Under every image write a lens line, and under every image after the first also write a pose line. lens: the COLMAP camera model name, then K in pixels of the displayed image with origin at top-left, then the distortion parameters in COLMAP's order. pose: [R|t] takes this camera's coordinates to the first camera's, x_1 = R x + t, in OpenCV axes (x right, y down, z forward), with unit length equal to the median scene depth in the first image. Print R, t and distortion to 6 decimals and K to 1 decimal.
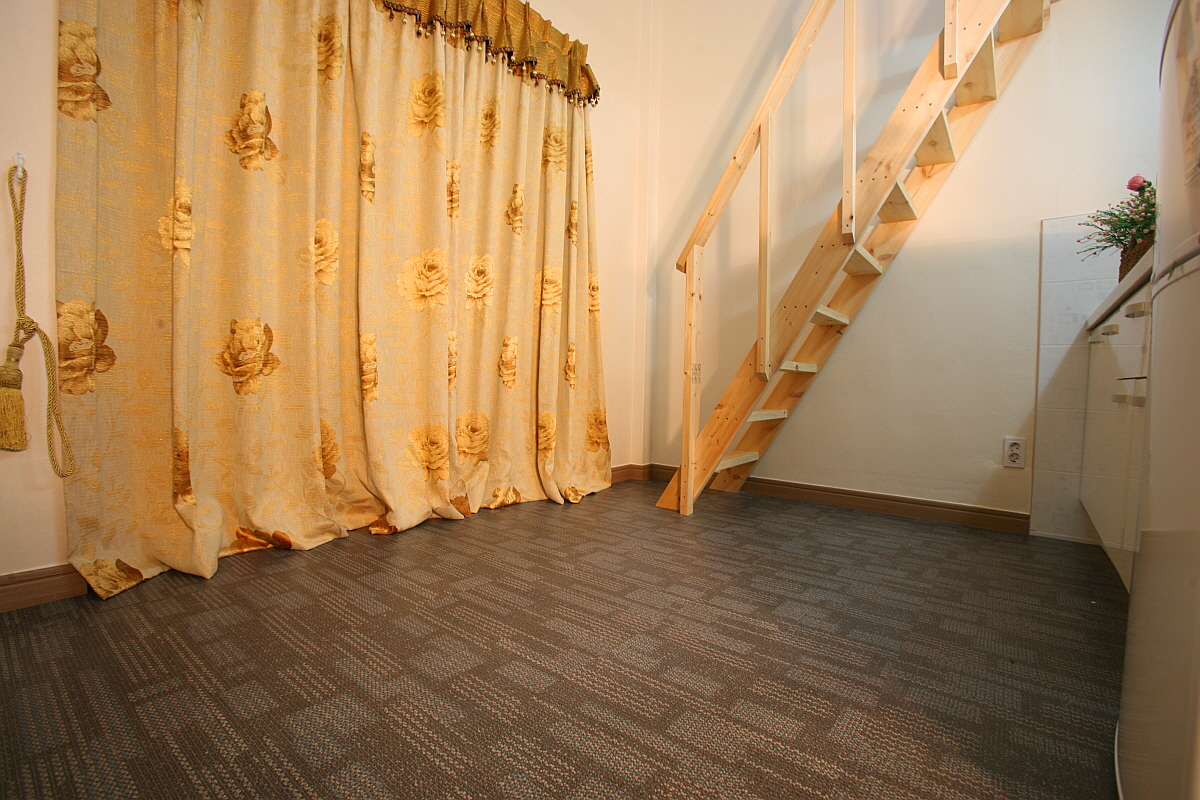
lens RADIAL K [[551.3, 0, 593.7], [0, 551.3, 404.8], [0, 0, 1]] dist [-0.088012, 0.036945]
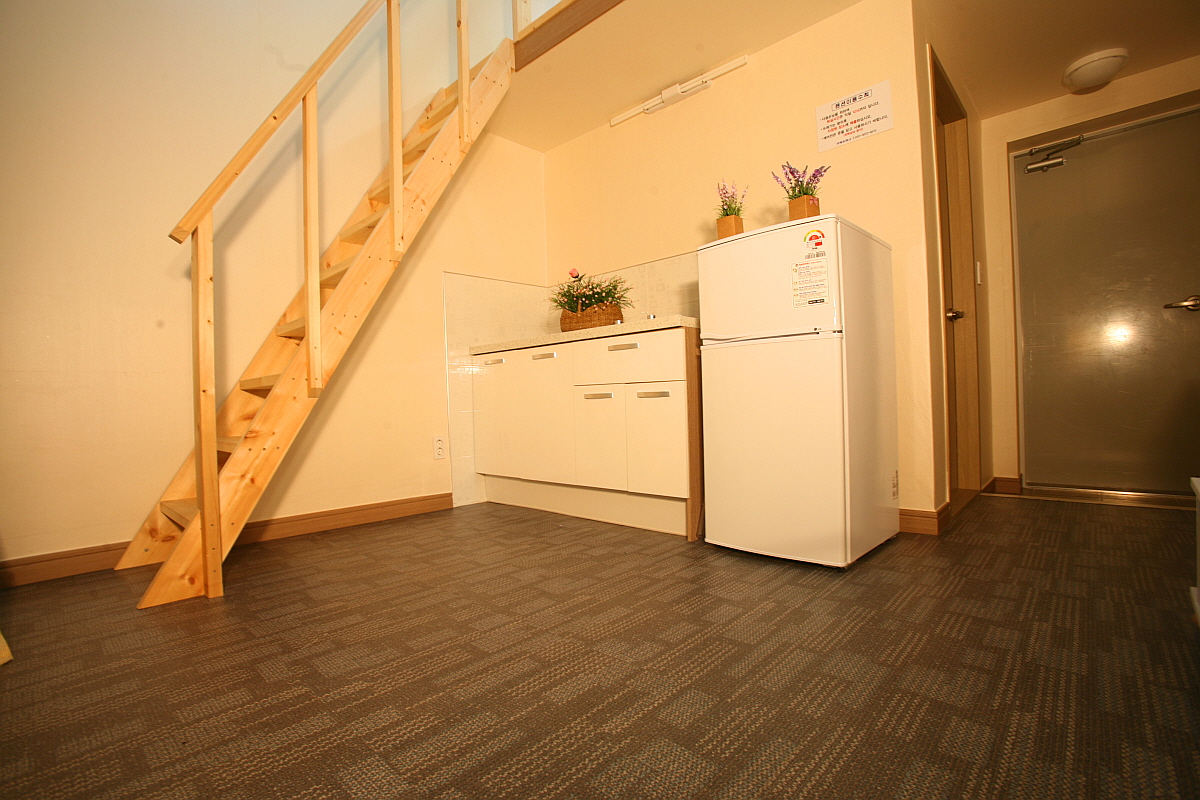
lens RADIAL K [[551.3, 0, 593.7], [0, 551.3, 404.8], [0, 0, 1]] dist [-0.088012, 0.036945]
pose [[0.075595, -0.036207, 0.996481, -0.741015], [0.078666, 0.996442, 0.030238, -0.035334], [-0.994031, 0.076104, 0.078174, 0.759363]]
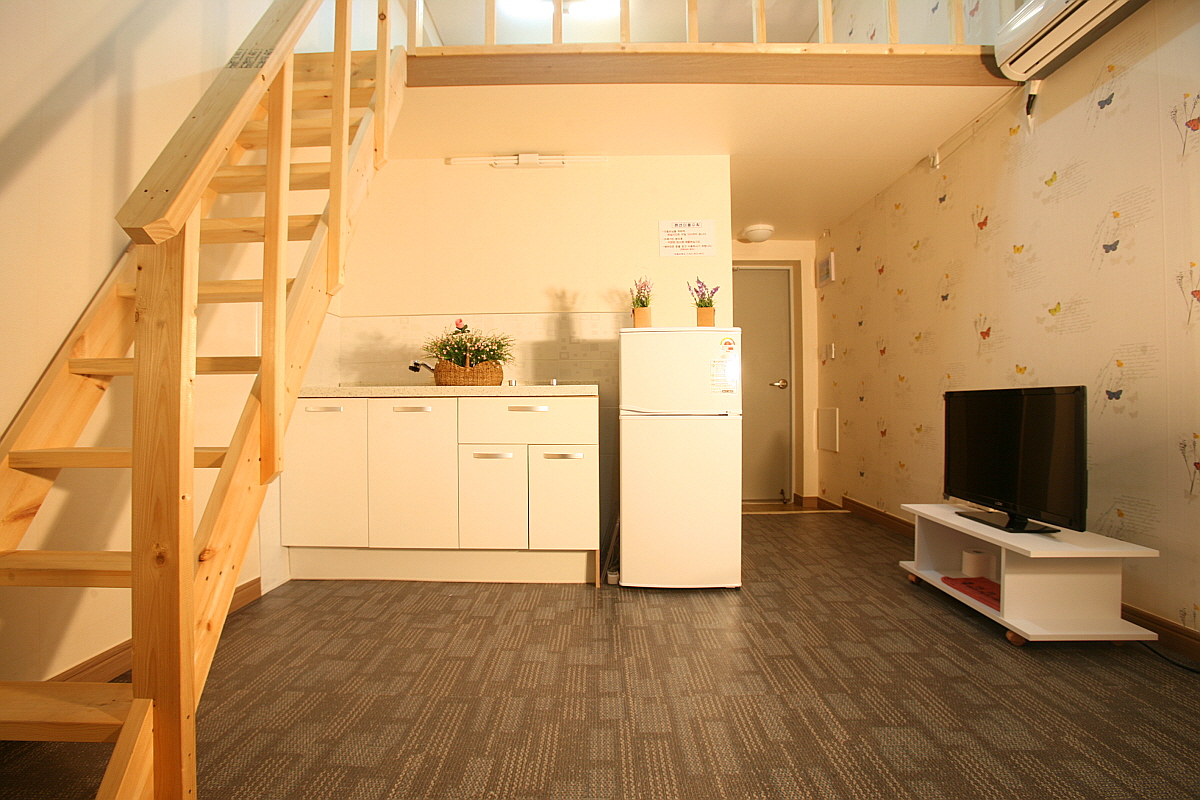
lens RADIAL K [[551.3, 0, 593.7], [0, 551.3, 404.8], [0, 0, 1]] dist [-0.088012, 0.036945]
pose [[-0.622096, -0.018548, 0.782721, -0.539747], [0.025660, 0.998699, 0.044059, -0.220499], [-0.782520, 0.047493, -0.620811, 1.627563]]
